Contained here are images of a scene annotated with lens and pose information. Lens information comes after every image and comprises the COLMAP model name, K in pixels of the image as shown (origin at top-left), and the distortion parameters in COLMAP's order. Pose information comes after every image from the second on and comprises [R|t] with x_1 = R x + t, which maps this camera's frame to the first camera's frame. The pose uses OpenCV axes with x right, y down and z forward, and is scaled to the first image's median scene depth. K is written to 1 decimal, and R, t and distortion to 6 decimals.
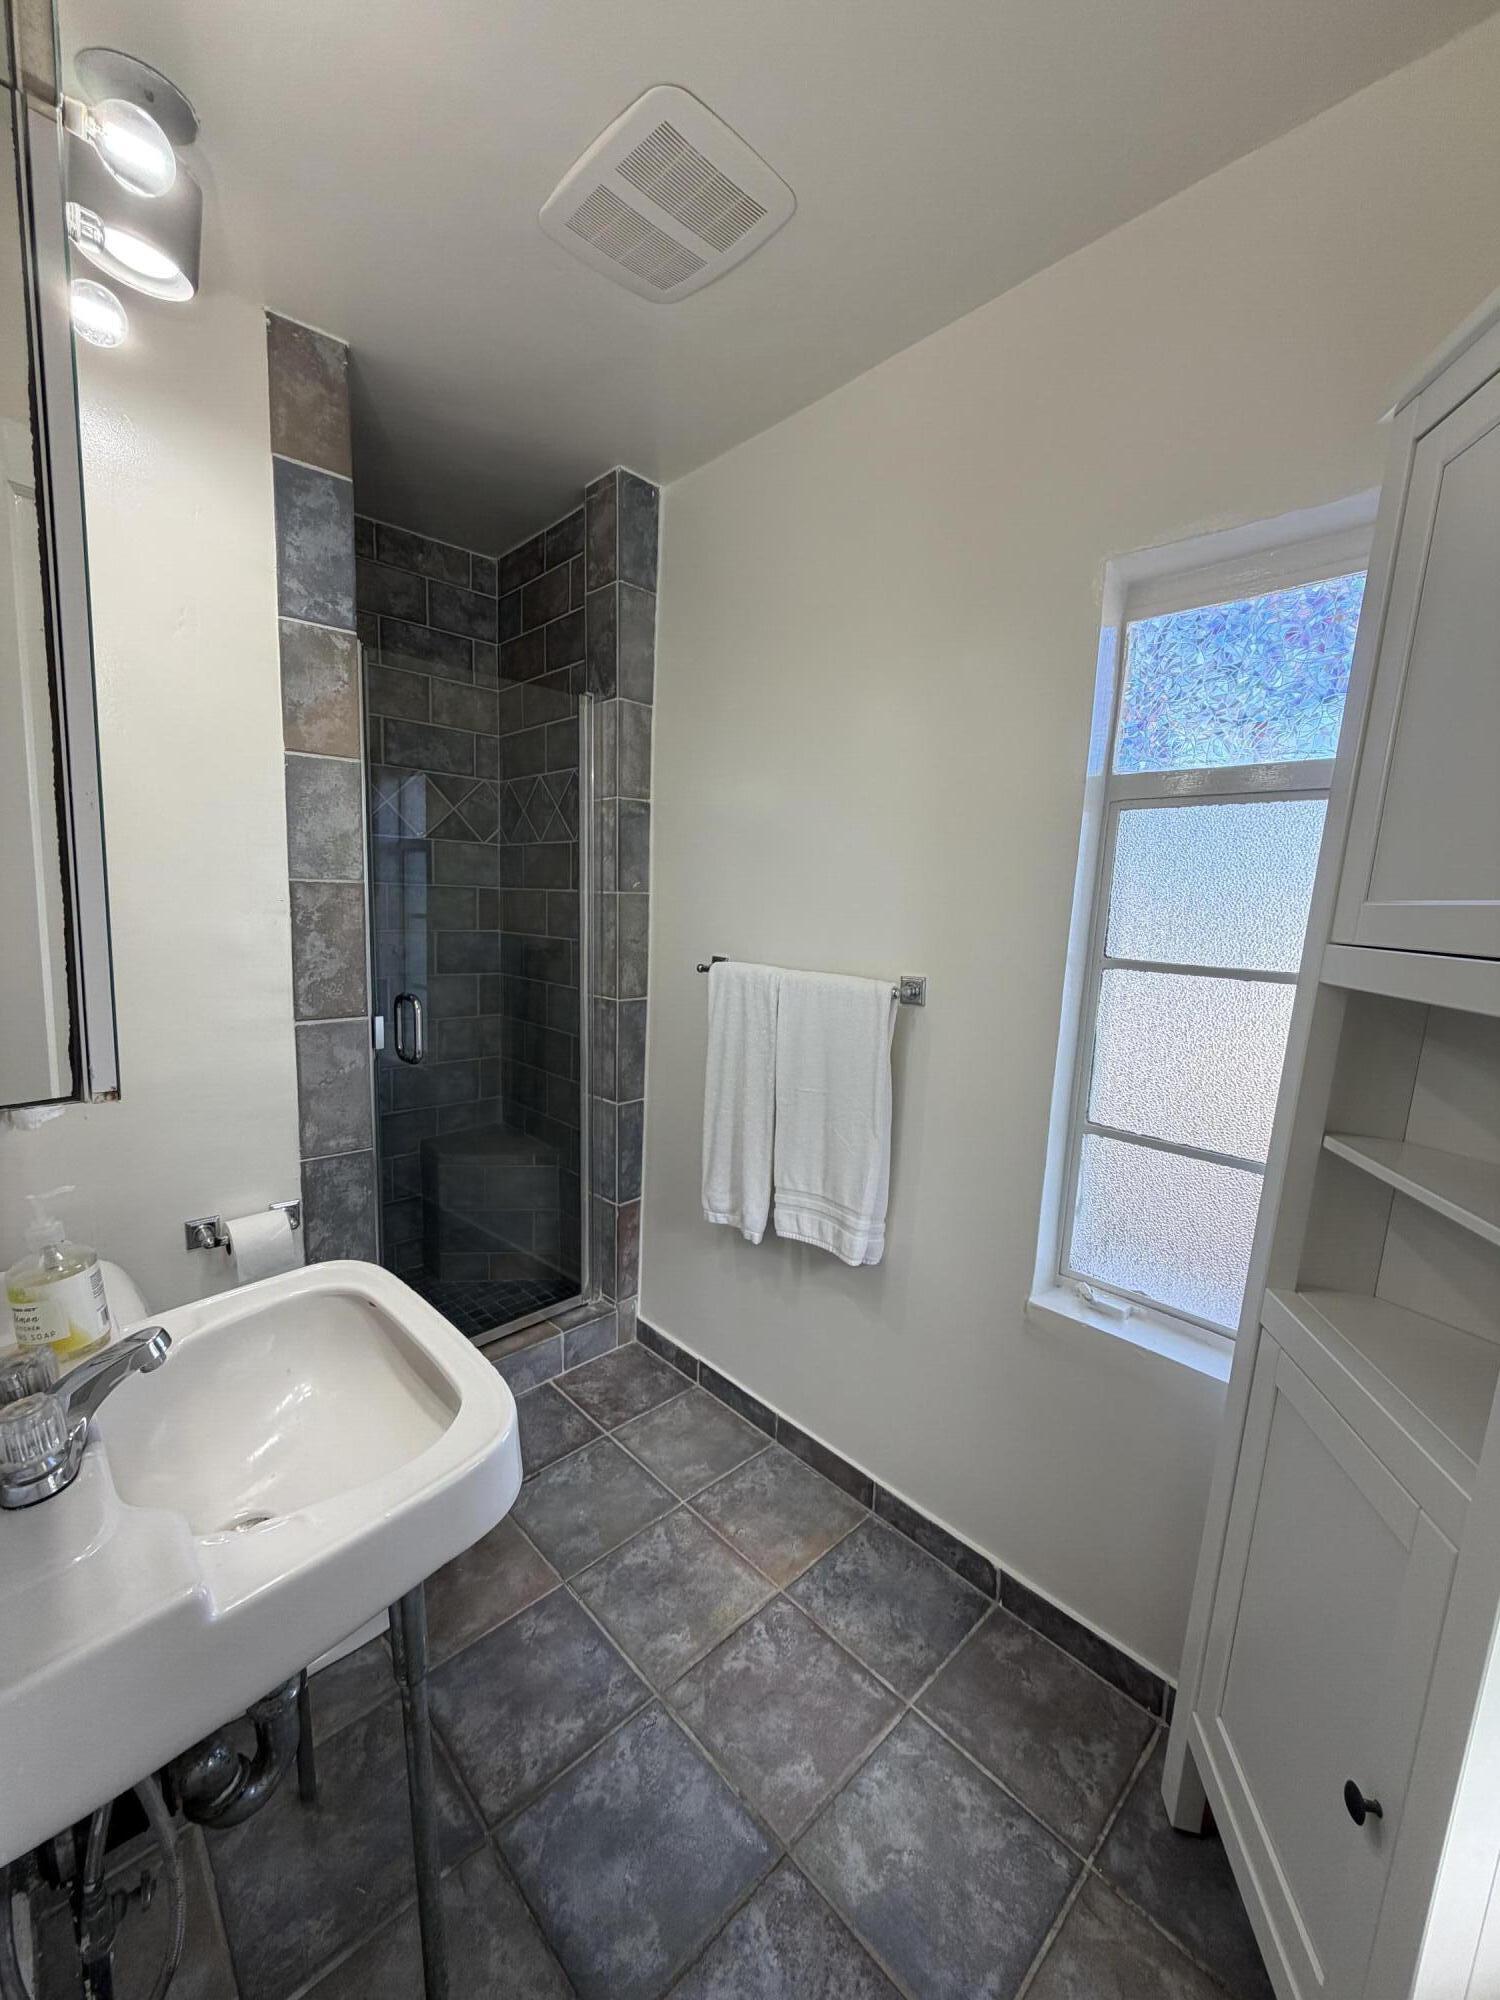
lens RADIAL K [[797.3, 0, 747.9], [0, 797.3, 1000.0], [0, 0, 1]] dist [-0.002159, 0.000244]
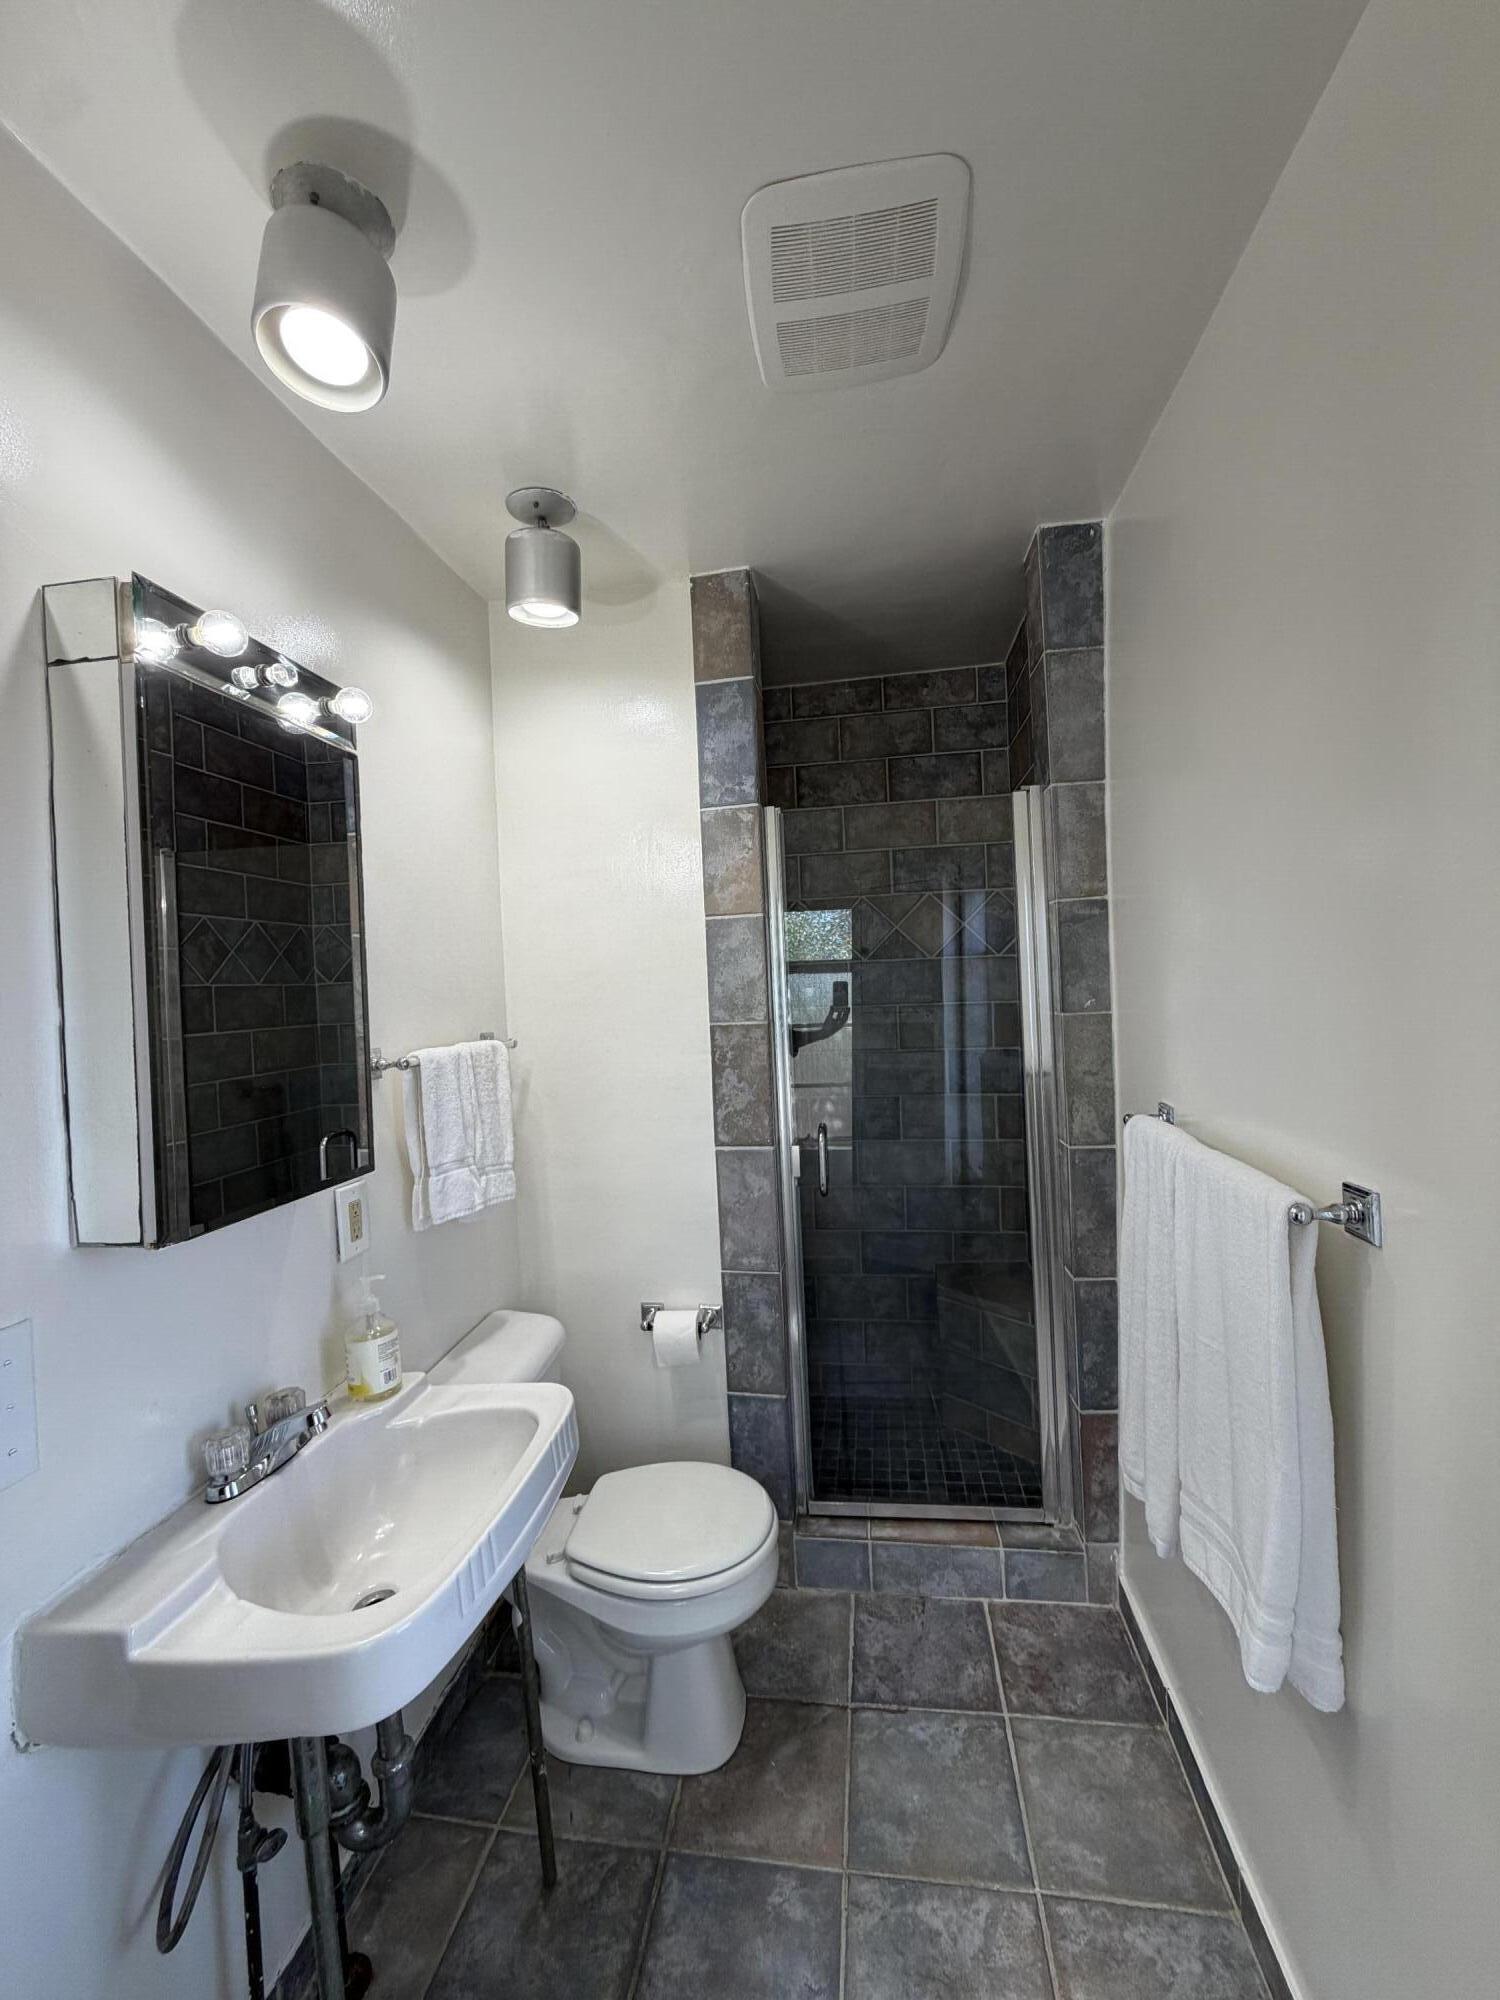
lens RADIAL K [[797.3, 0, 748.0], [0, 797.3, 996.7], [0, 0, 1]] dist [-0.002159, 0.000244]
pose [[0.605324, -0.041380, -0.794903, 0.368805], [-0.040959, 0.995706, -0.083023, -0.091065], [0.794925, 0.082814, 0.601030, 0.320679]]
